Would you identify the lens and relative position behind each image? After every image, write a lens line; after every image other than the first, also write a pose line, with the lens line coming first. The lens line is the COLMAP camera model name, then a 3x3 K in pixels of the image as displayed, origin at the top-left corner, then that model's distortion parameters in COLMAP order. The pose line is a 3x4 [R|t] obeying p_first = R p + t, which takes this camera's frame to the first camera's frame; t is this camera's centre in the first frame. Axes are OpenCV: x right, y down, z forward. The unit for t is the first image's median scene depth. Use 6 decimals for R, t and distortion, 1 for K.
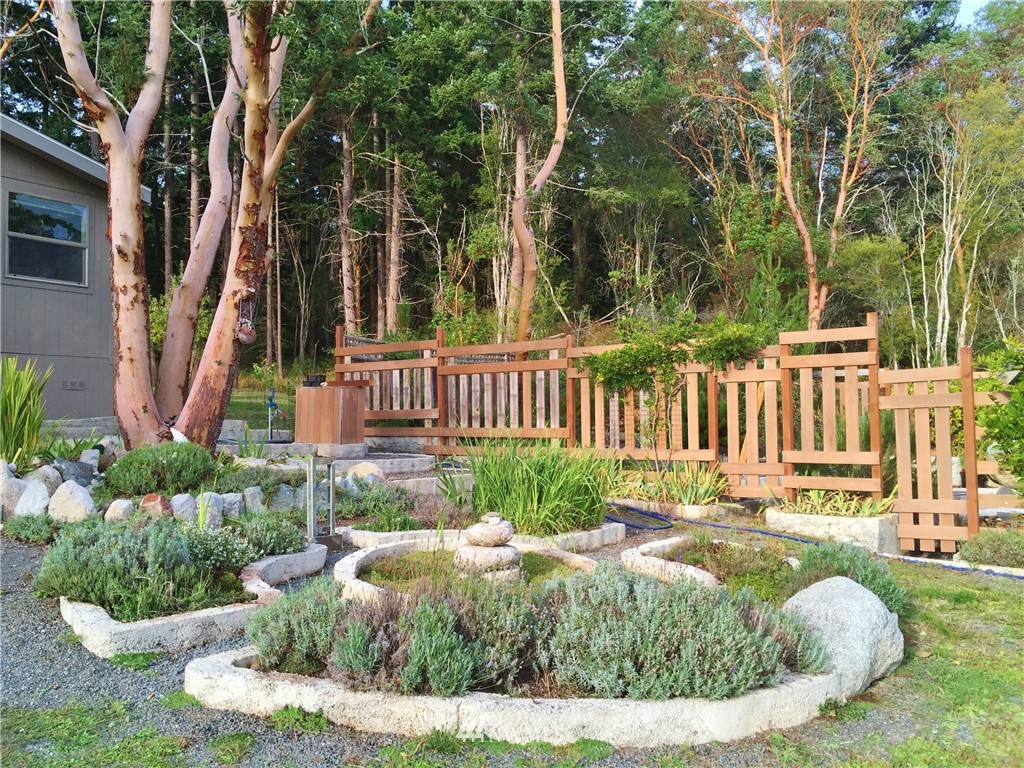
lens RADIAL K [[878.5, 0, 510.4], [0, 878.5, 389.0], [0, 0, 1]] dist [0.072398, -0.041951]
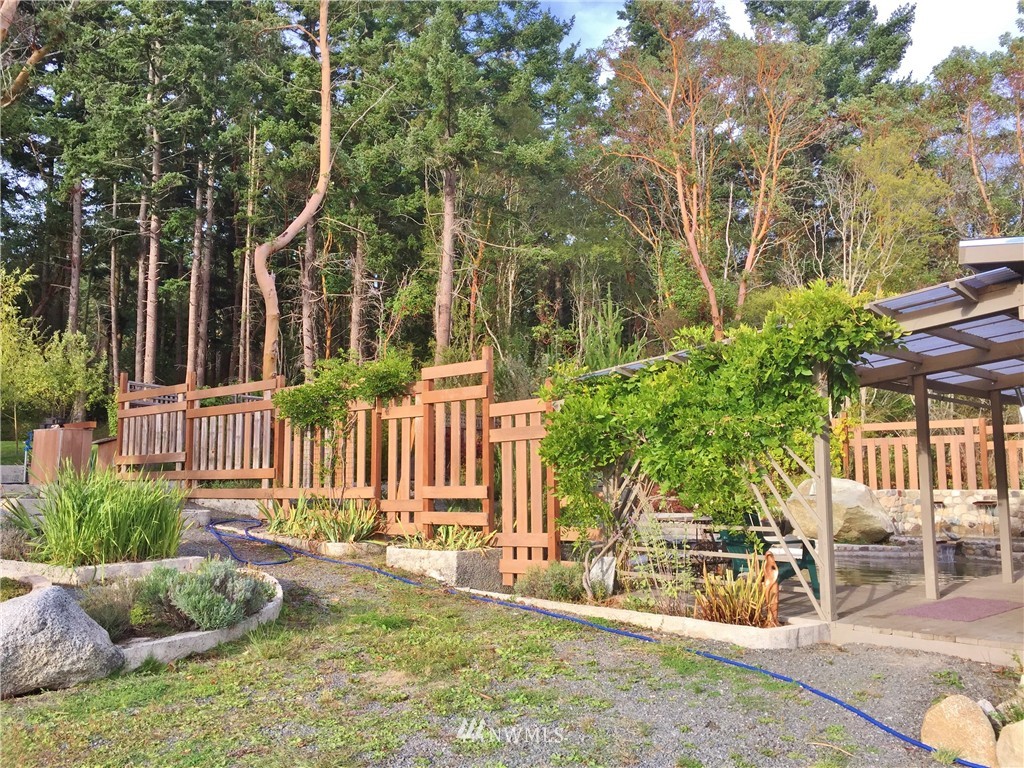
lens RADIAL K [[878.5, 0, 512.7], [0, 878.5, 383.4], [0, 0, 1]] dist [0.072398, -0.041951]
pose [[0.996889, -0.006677, -0.078531, 0.428257], [0.000374, 0.996795, -0.079998, 0.029692], [0.078813, 0.079720, 0.993697, 0.015406]]
